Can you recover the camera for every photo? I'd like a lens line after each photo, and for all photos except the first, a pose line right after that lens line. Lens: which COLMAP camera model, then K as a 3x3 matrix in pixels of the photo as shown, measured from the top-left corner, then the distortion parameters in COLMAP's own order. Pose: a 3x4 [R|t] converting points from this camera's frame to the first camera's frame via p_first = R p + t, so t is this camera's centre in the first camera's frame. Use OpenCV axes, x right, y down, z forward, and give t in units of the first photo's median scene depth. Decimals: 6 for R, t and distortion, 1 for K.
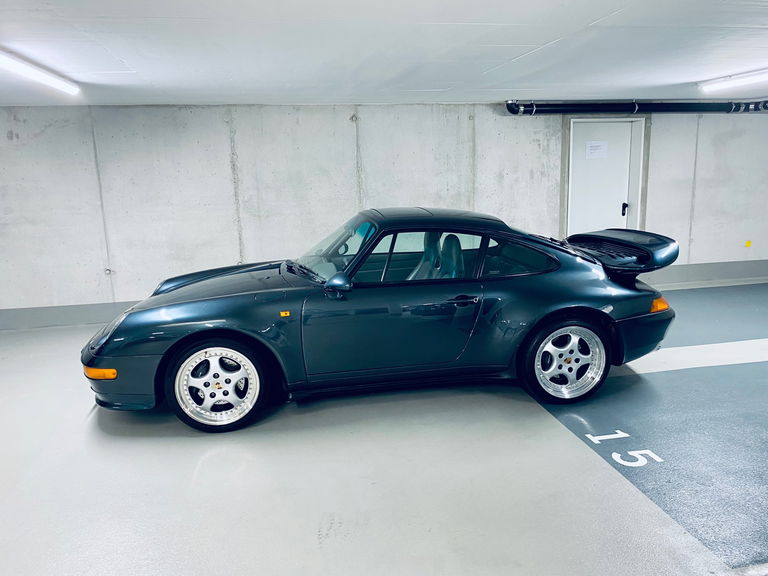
lens RADIAL K [[589.2, 0, 386.3], [0, 589.2, 292.5], [0, 0, 1]] dist [0.016611, -0.025114]
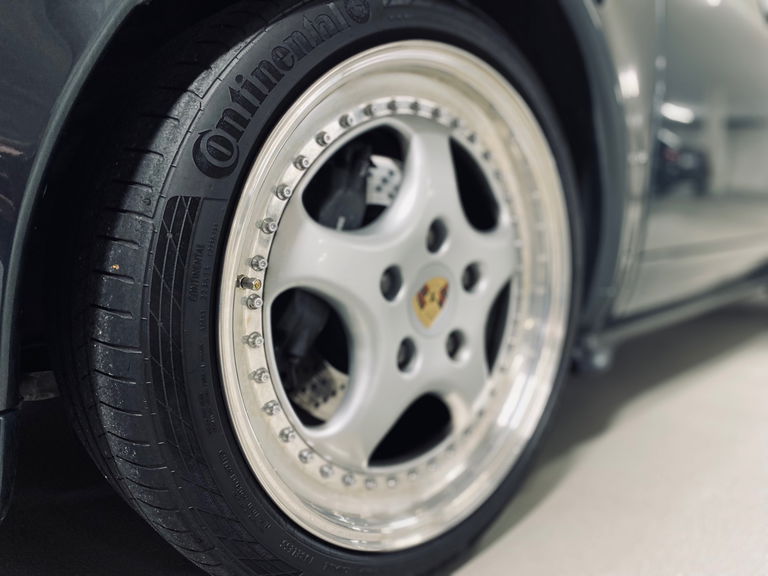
lens RADIAL K [[589.2, 0, 384.9], [0, 589.2, 290.3], [0, 0, 1]] dist [0.016611, -0.025114]
pose [[0.842018, 0.055686, 0.536568, -0.214232], [-0.007852, 0.995818, -0.091026, 0.094645], [-0.539393, 0.072432, 0.838933, 0.475977]]
